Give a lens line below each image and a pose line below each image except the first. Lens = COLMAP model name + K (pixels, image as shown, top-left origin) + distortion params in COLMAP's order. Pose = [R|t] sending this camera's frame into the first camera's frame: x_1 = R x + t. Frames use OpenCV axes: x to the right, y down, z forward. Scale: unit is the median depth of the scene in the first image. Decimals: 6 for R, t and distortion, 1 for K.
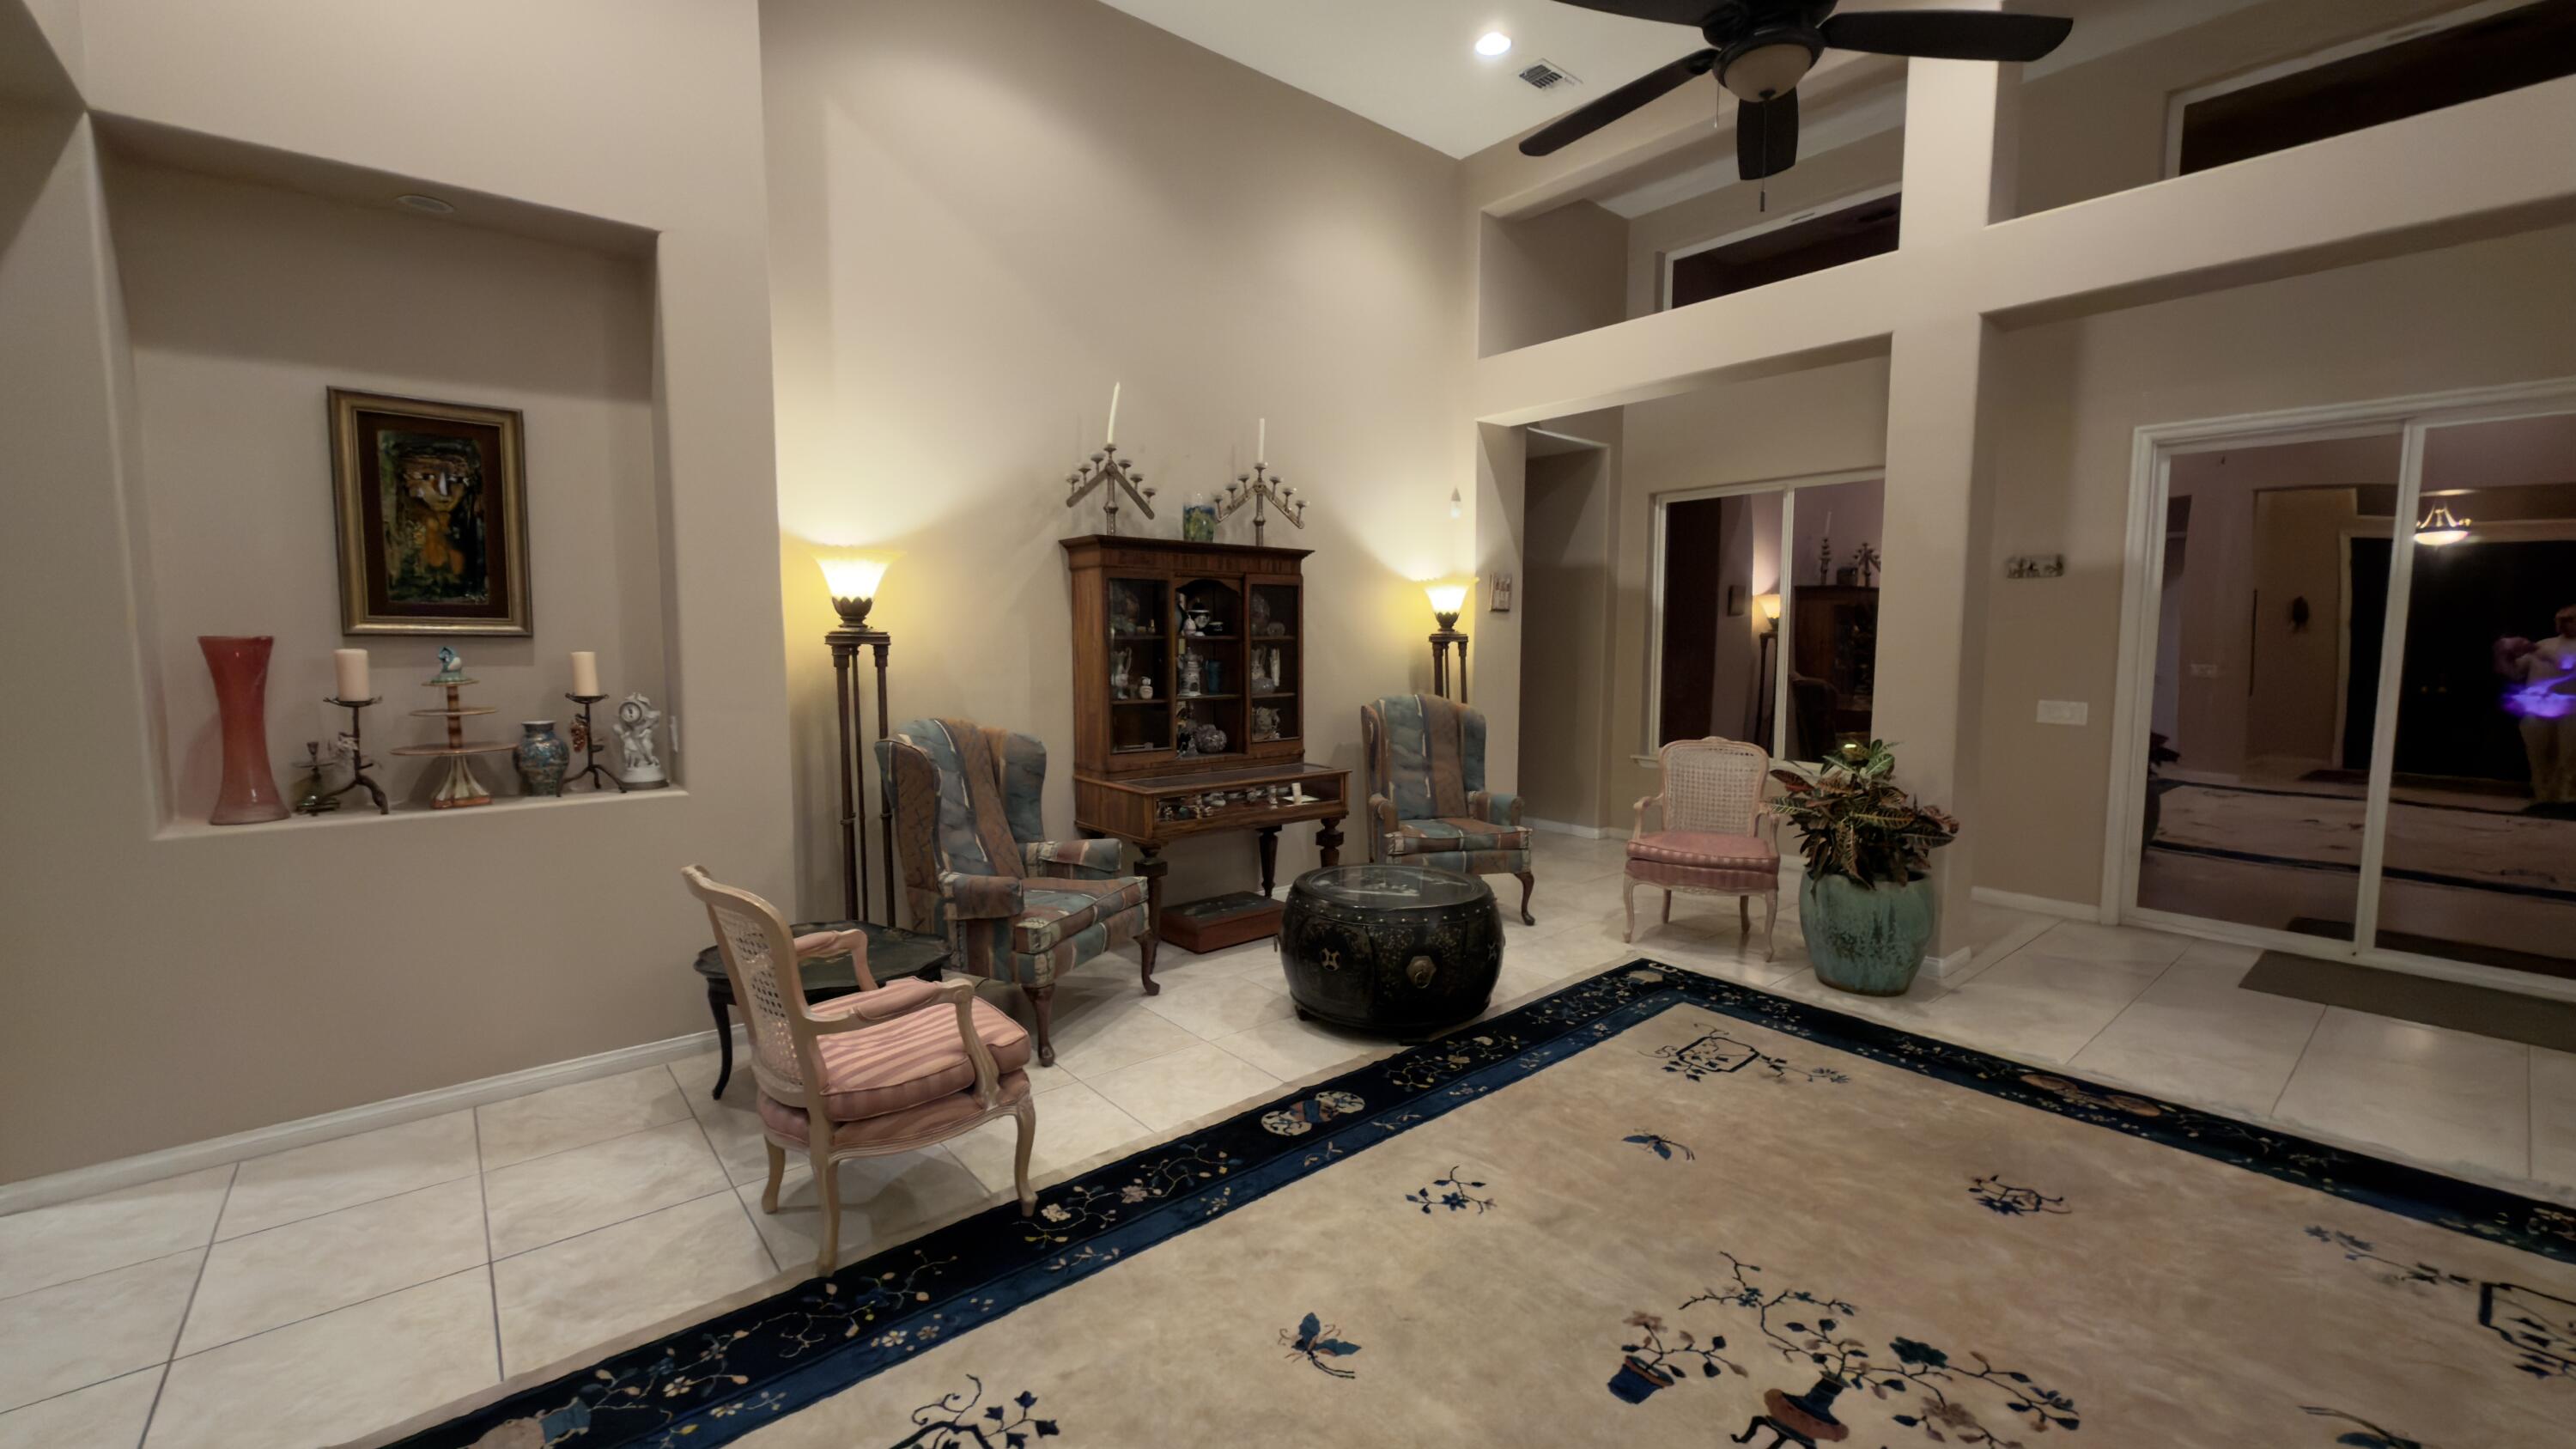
lens RADIAL K [[1027.6, 0, 1288.0], [0, 1027.6, 724.5], [0, 0, 1]] dist [-0.000316, 0.000019]
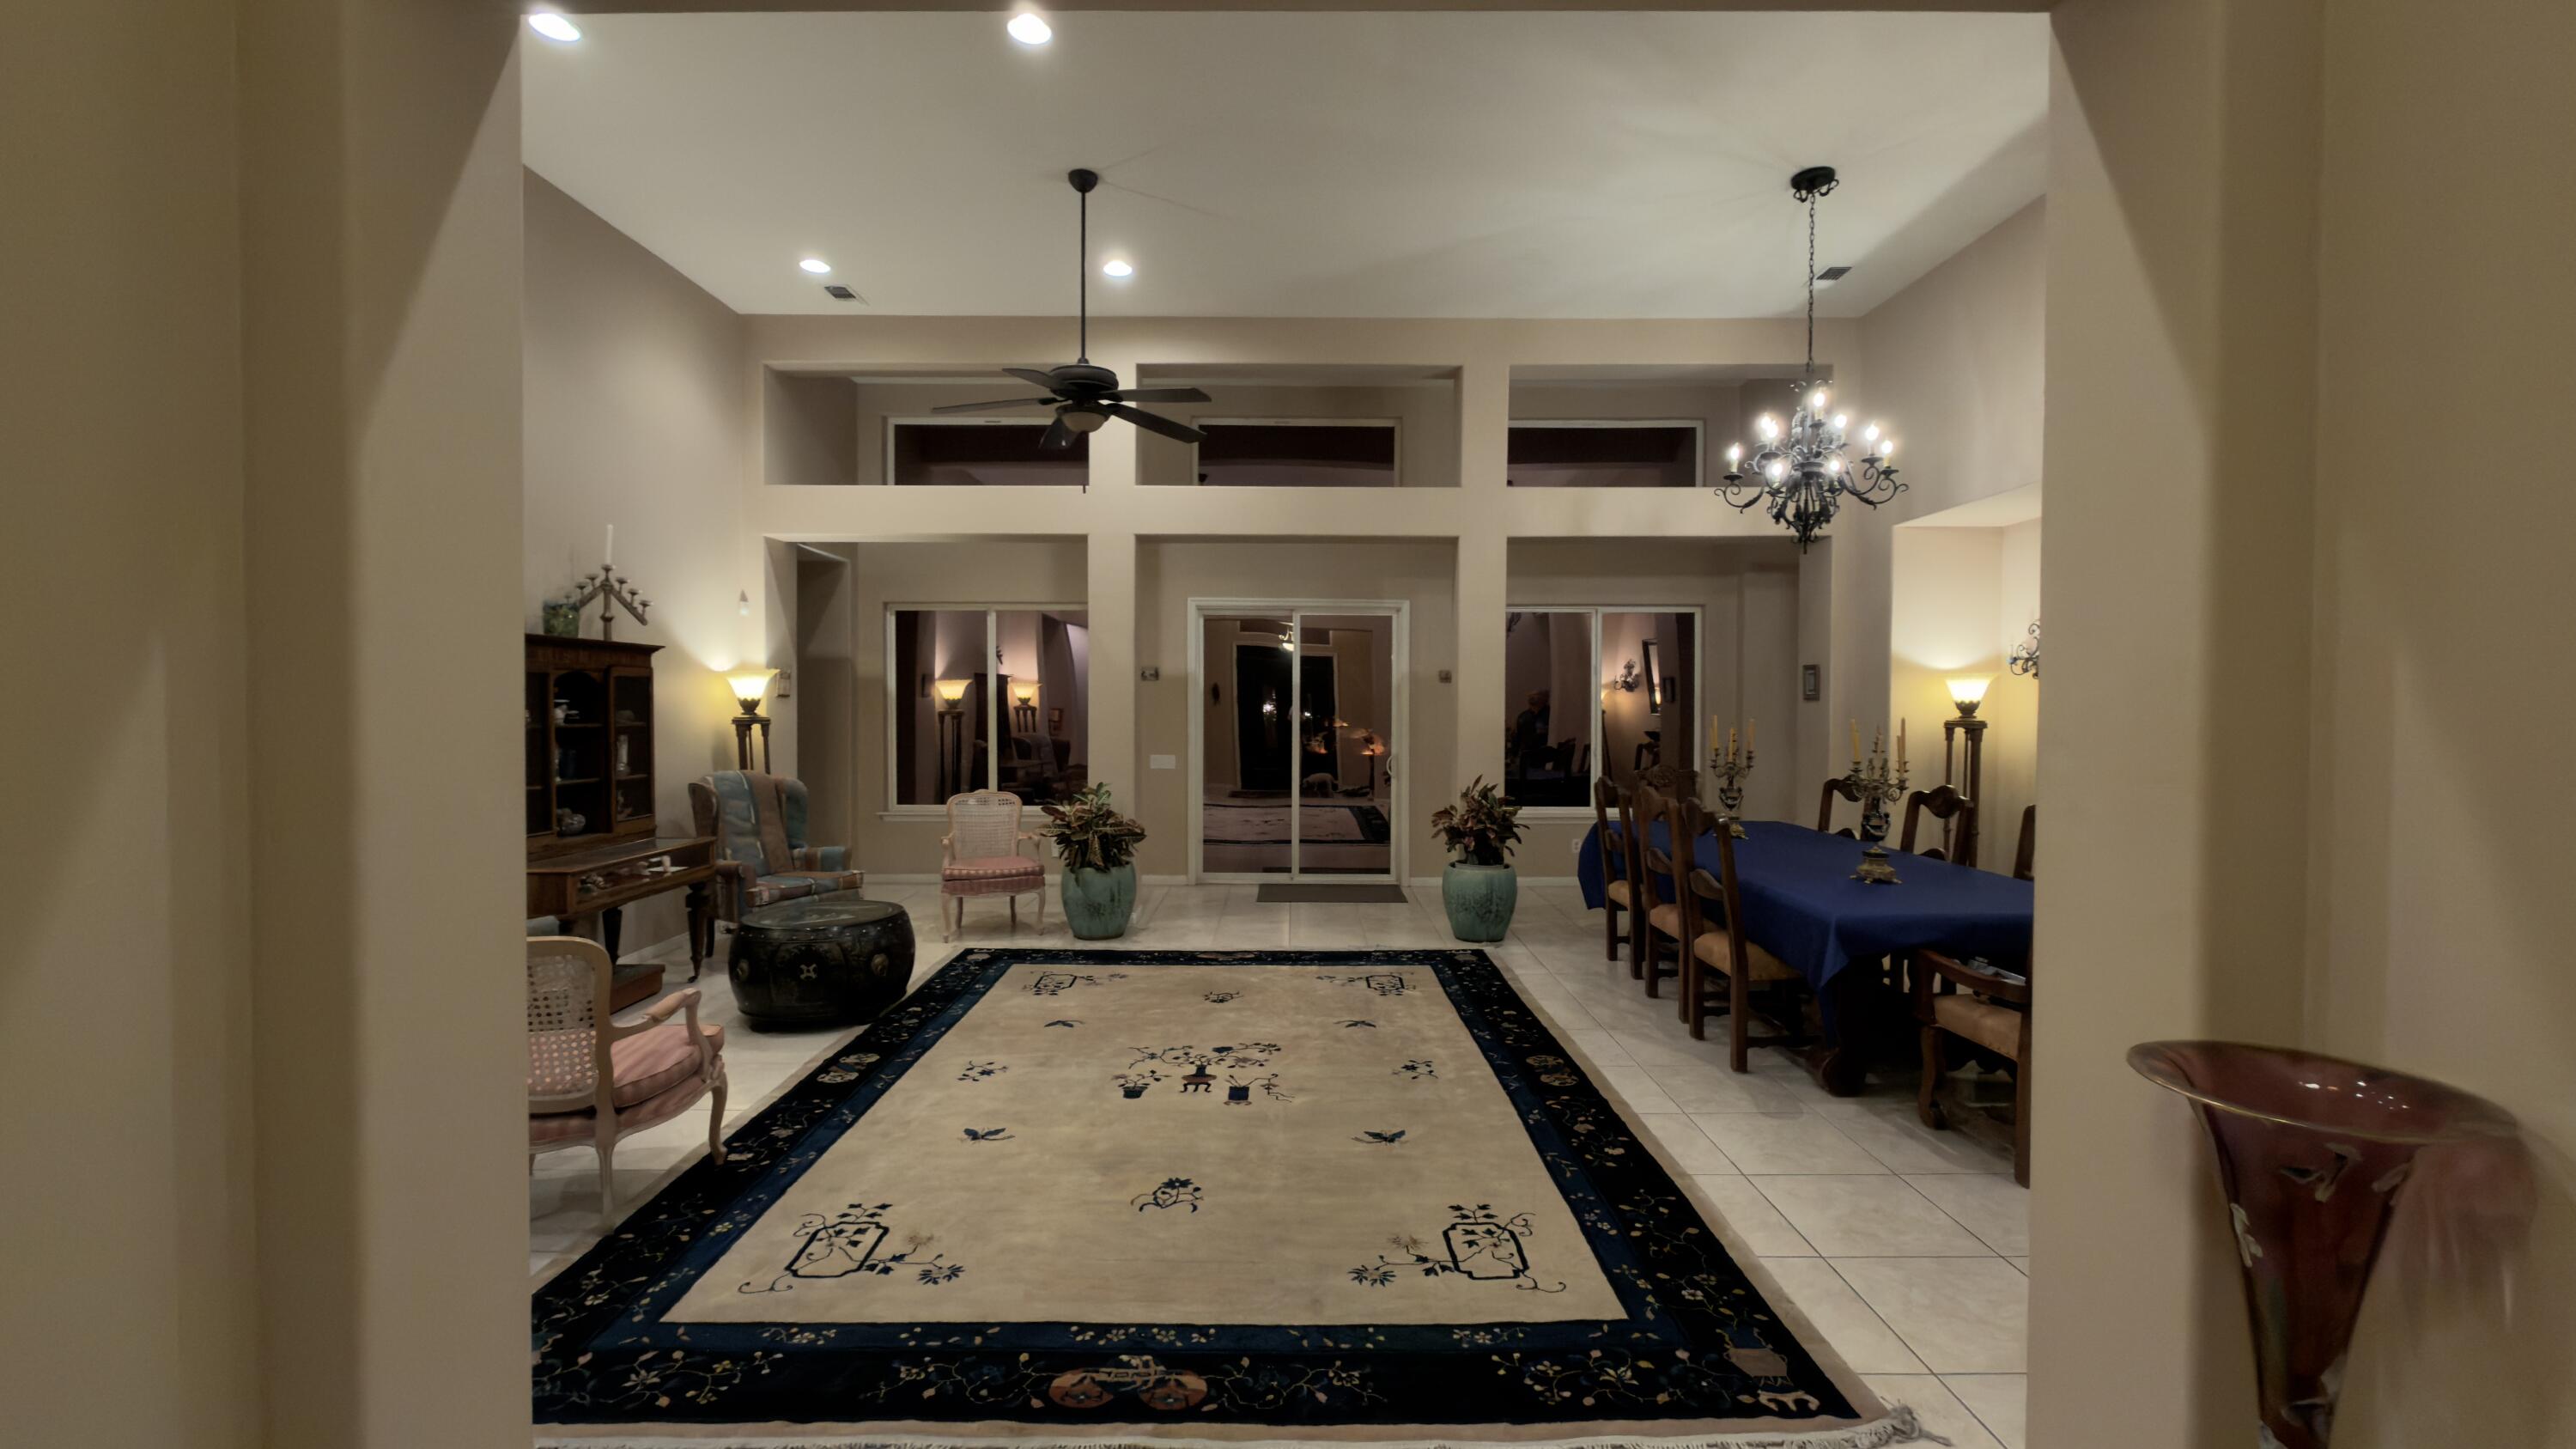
lens RADIAL K [[1027.6, 0, 1288.0], [0, 1027.6, 724.5], [0, 0, 1]] dist [-0.000316, 0.000019]
pose [[0.645192, -0.015515, 0.763863, -0.497557], [0.065049, 0.997279, -0.034686, -0.000990], [-0.761247, 0.072068, 0.644445, -0.298565]]
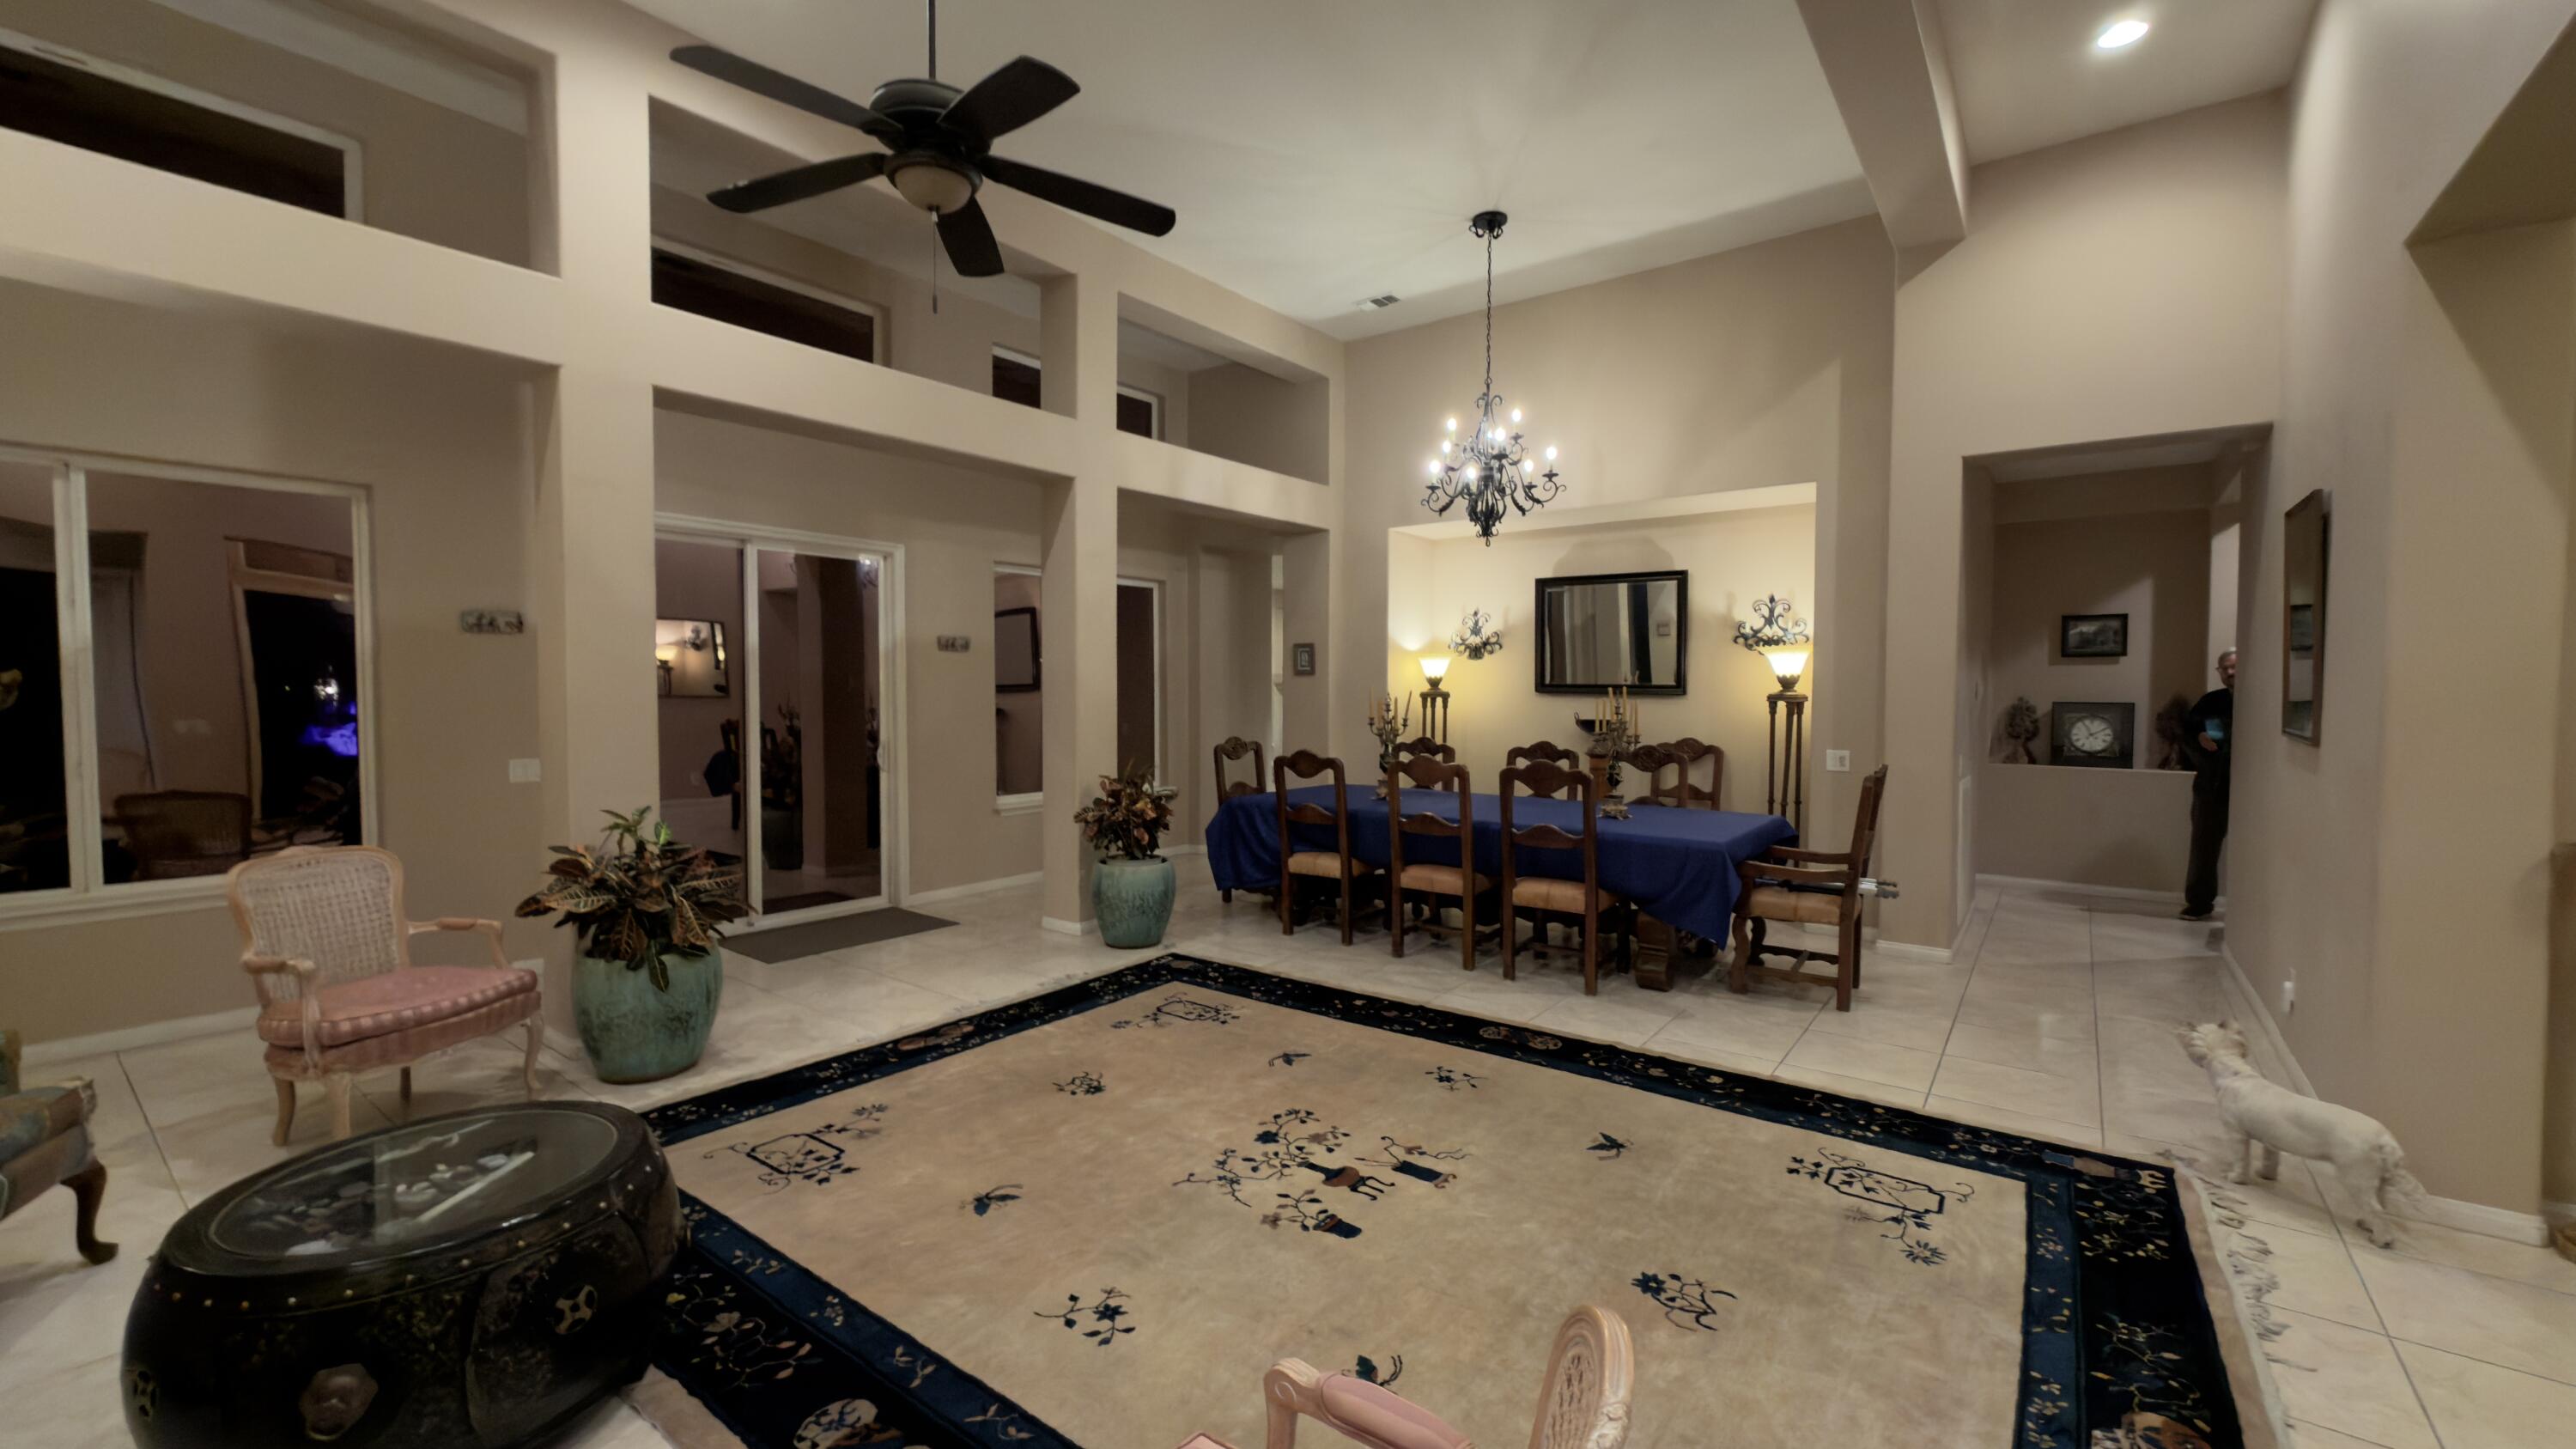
lens RADIAL K [[1027.6, 0, 1288.0], [0, 1027.6, 724.5], [0, 0, 1]] dist [-0.000316, 0.000019]
pose [[-0.218338, -0.038952, 0.975096, -0.492480], [0.081599, 0.994975, 0.058017, -0.069815], [-0.972456, 0.092234, -0.214062, 0.640560]]
